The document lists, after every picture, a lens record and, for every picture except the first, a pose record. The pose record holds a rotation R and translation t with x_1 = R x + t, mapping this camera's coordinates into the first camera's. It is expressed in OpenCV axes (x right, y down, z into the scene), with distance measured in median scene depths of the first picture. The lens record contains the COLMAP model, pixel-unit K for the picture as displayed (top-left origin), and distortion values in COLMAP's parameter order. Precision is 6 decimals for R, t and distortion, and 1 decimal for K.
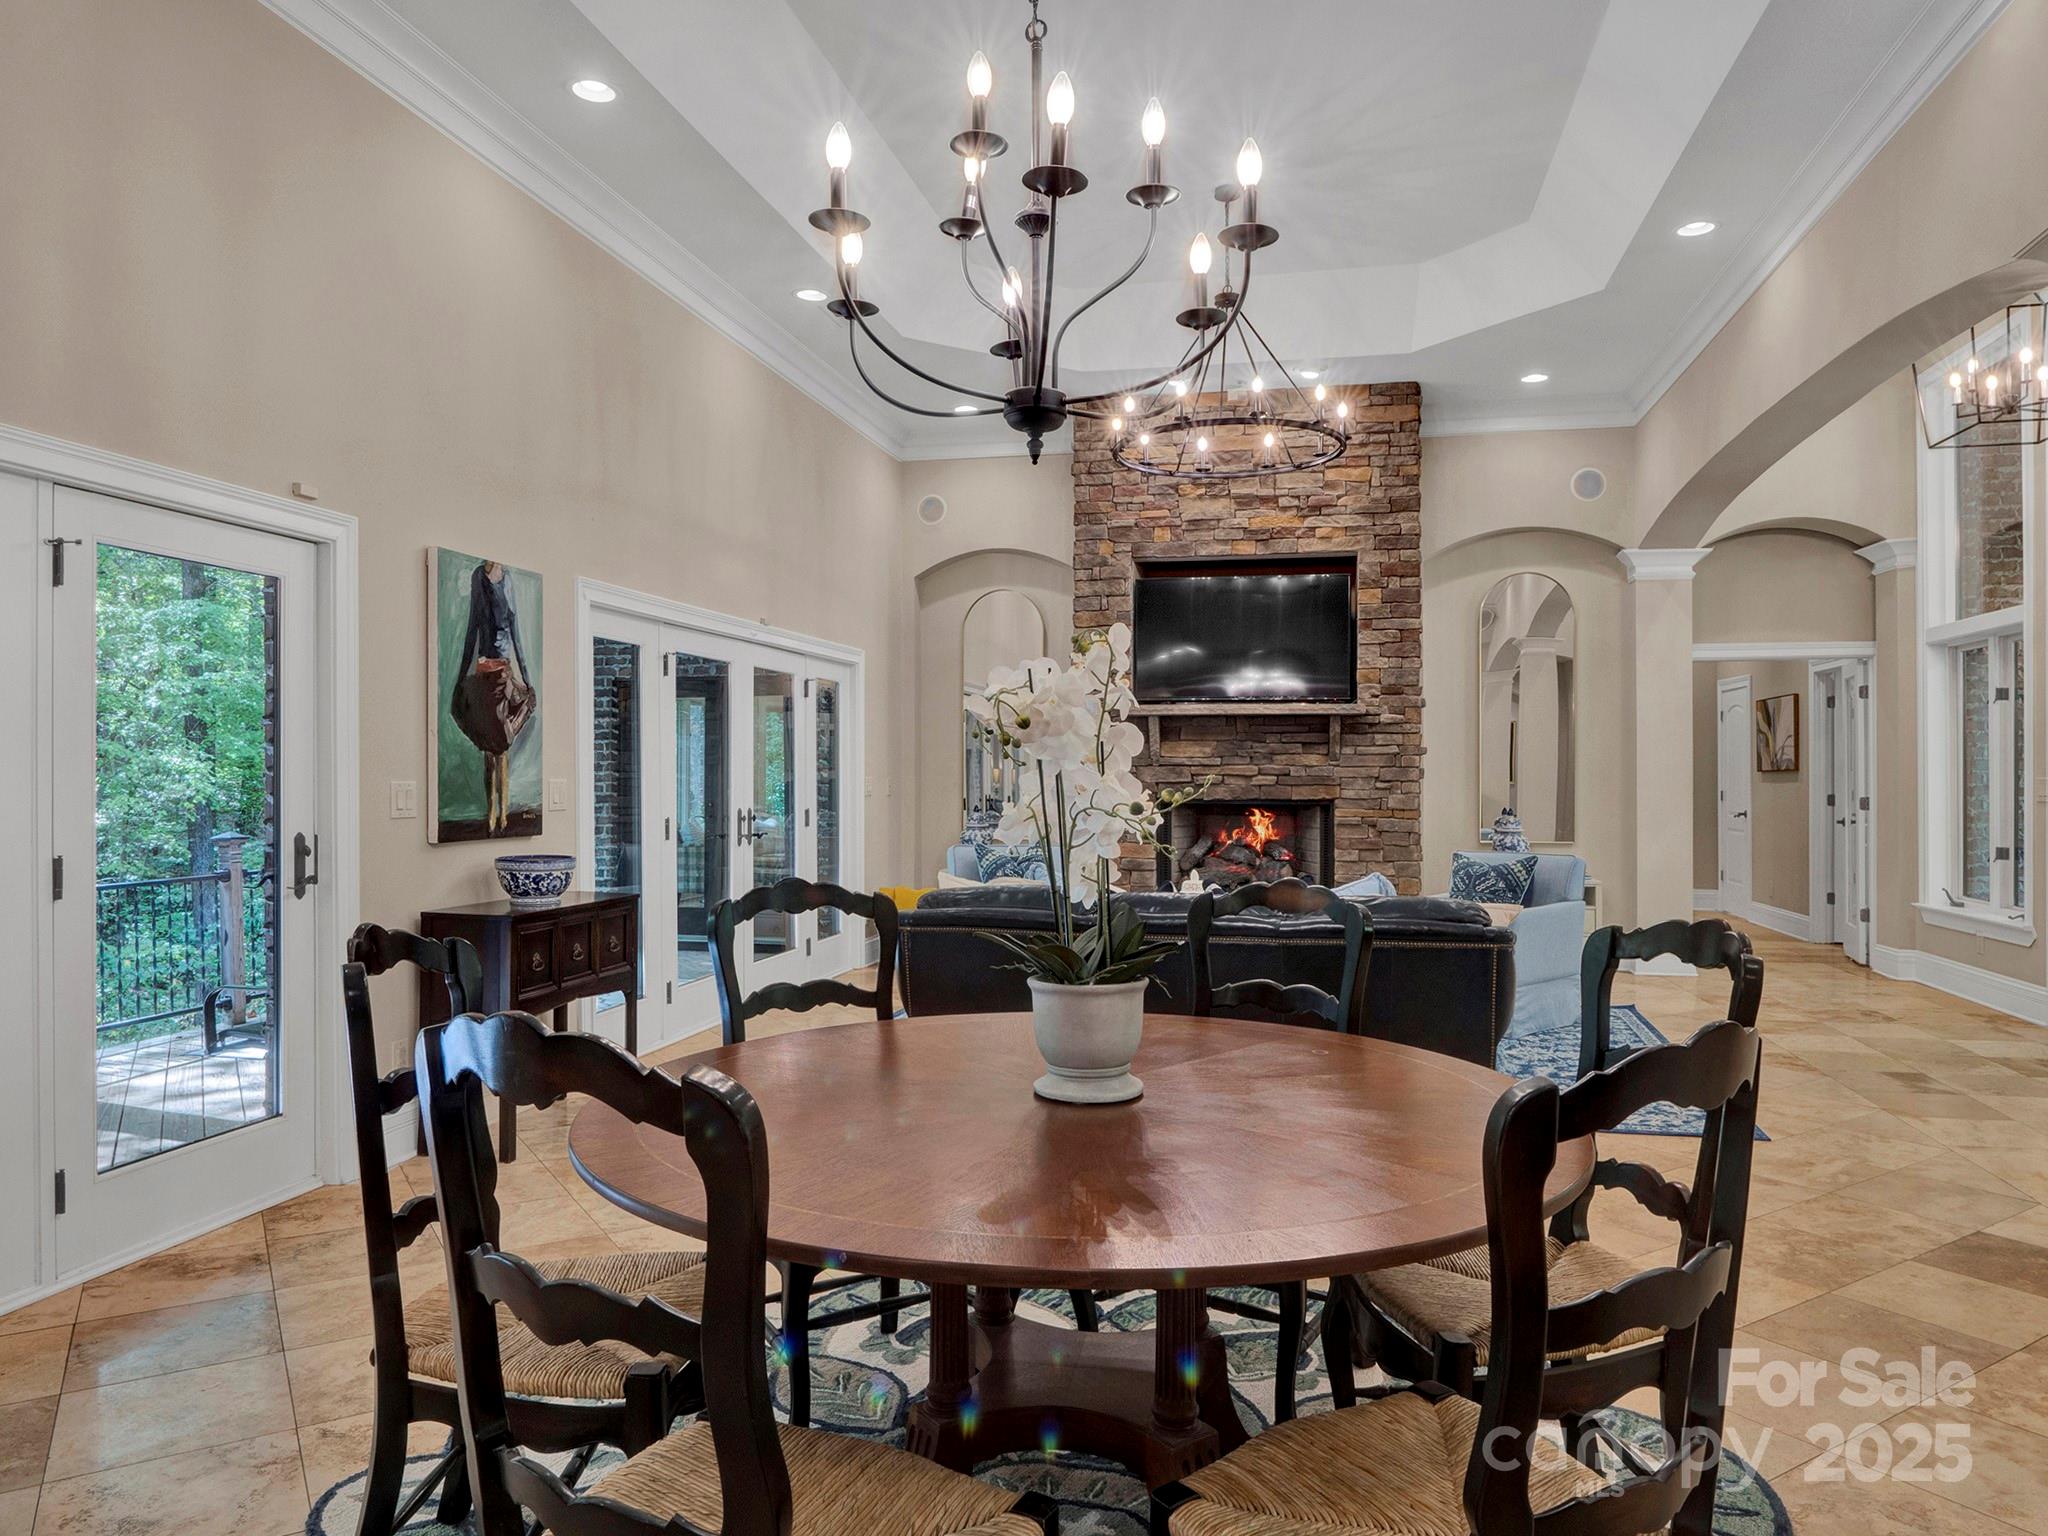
lens RADIAL K [[1299.5, 0, 1014.3], [0, 1299.5, 769.8], [0, 0, 1]] dist [-0.017413, 0.008188]
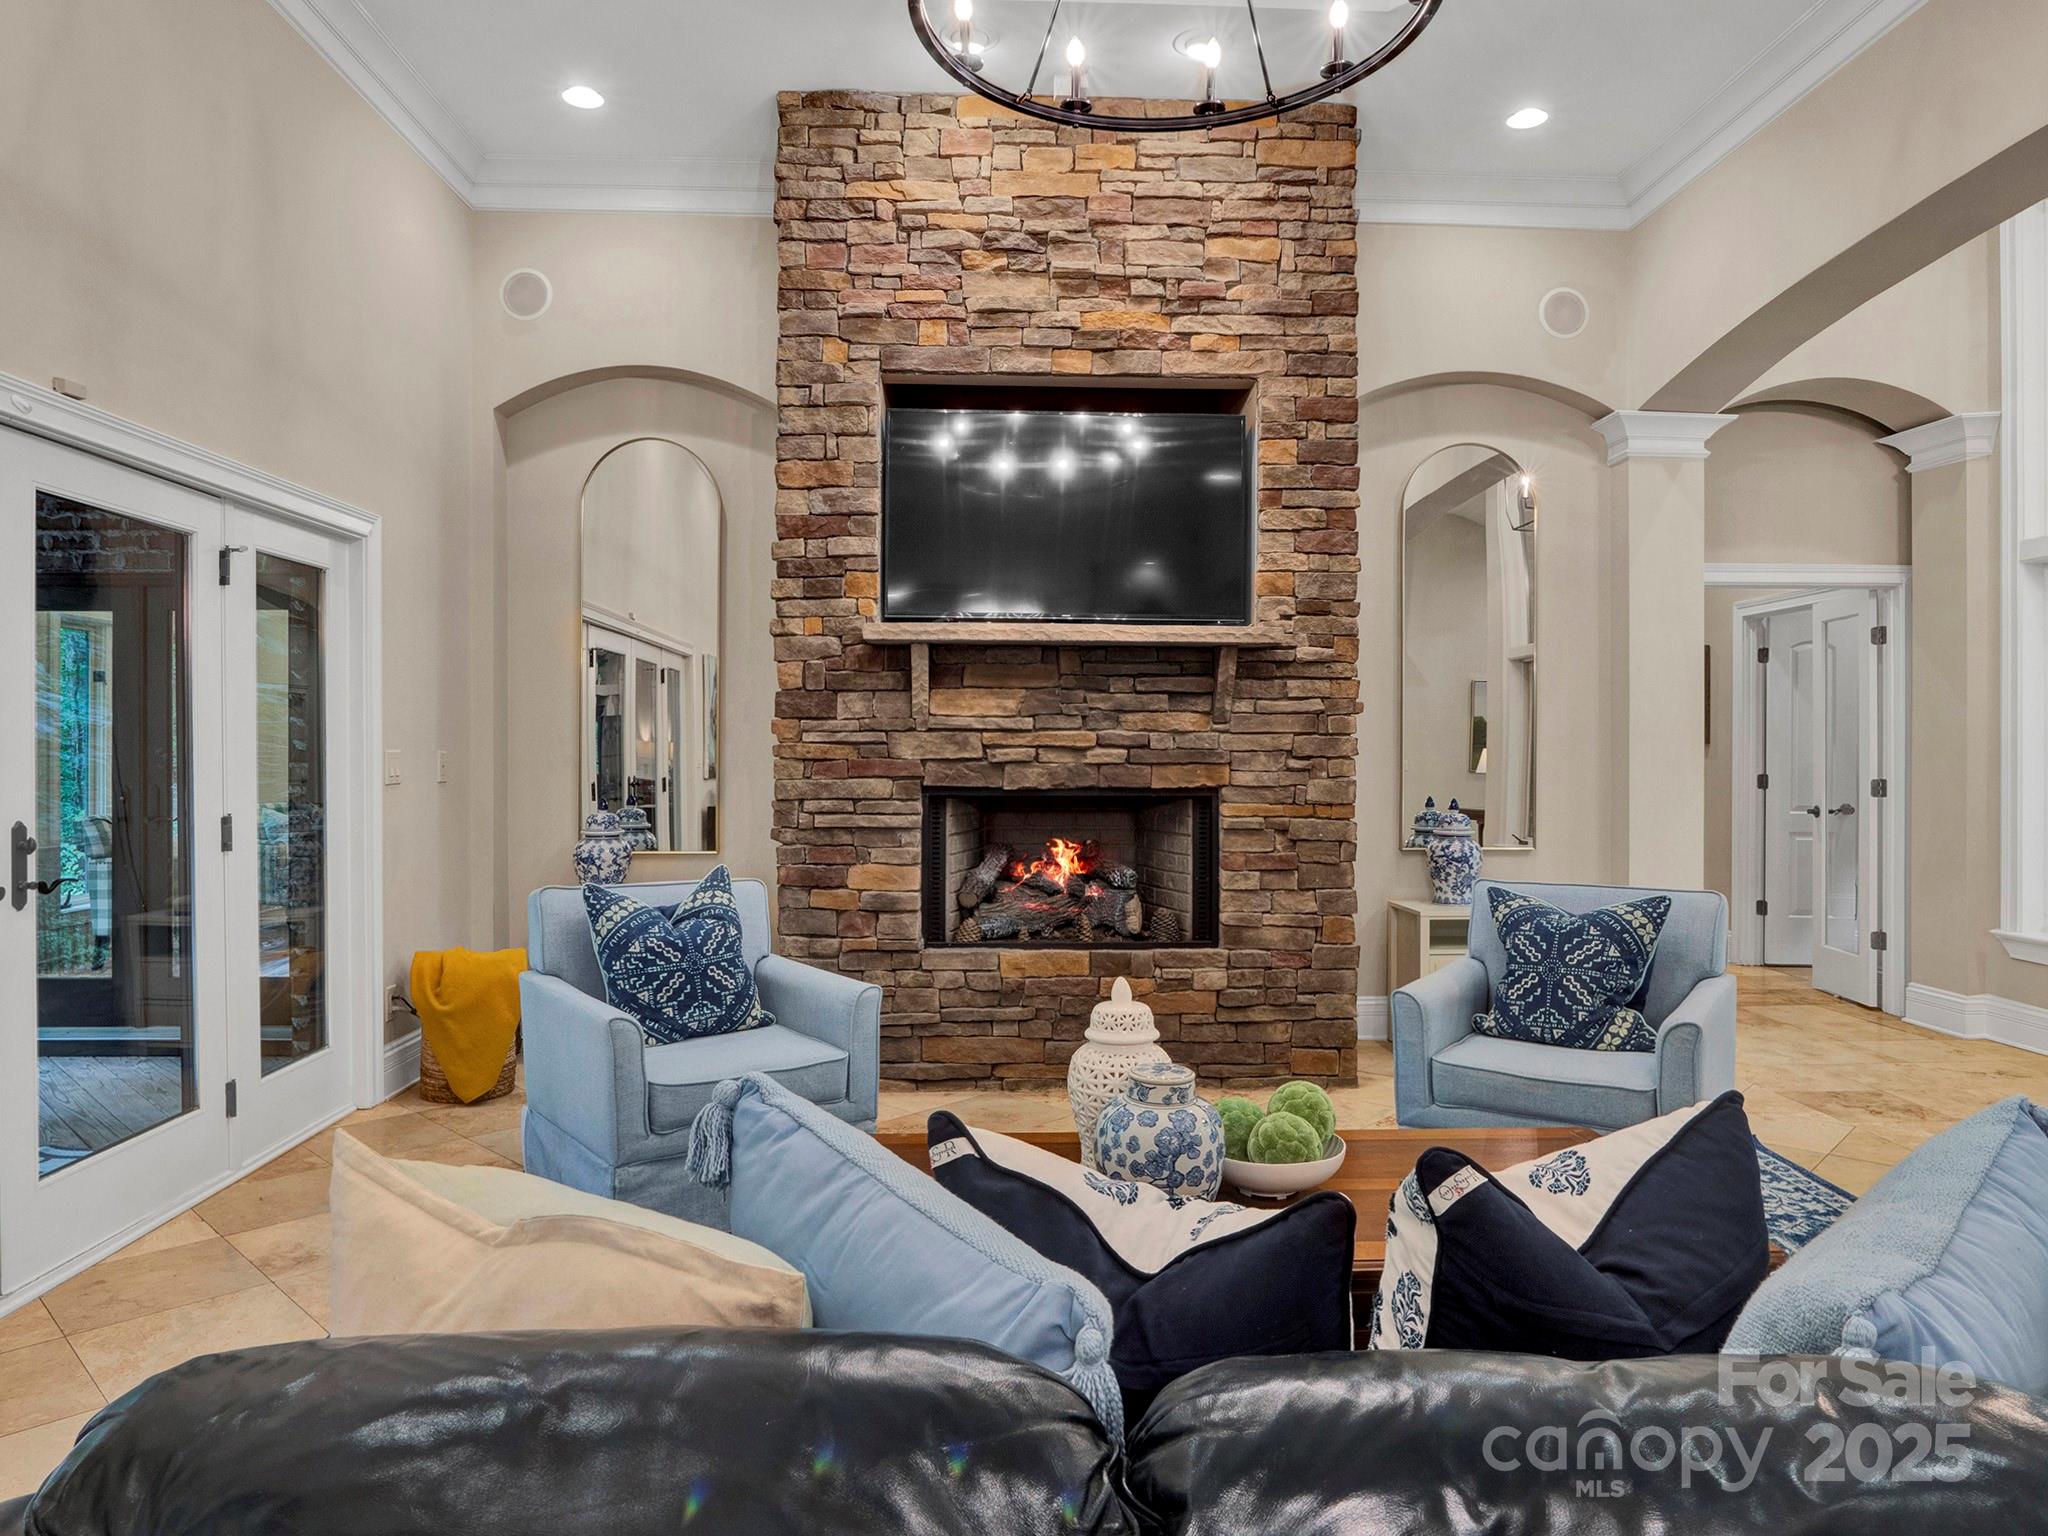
lens RADIAL K [[1255.0, 0, 1020.8], [0, 1255.0, 755.0], [0, 0, 1]] dist [-0.016812, 0.006394]
pose [[0.963956, 0.000414, 0.266061, 0.002818], [-0.002539, 0.999968, 0.007644, 0.003445], [-0.266049, -0.008044, 0.963926, 0.460731]]
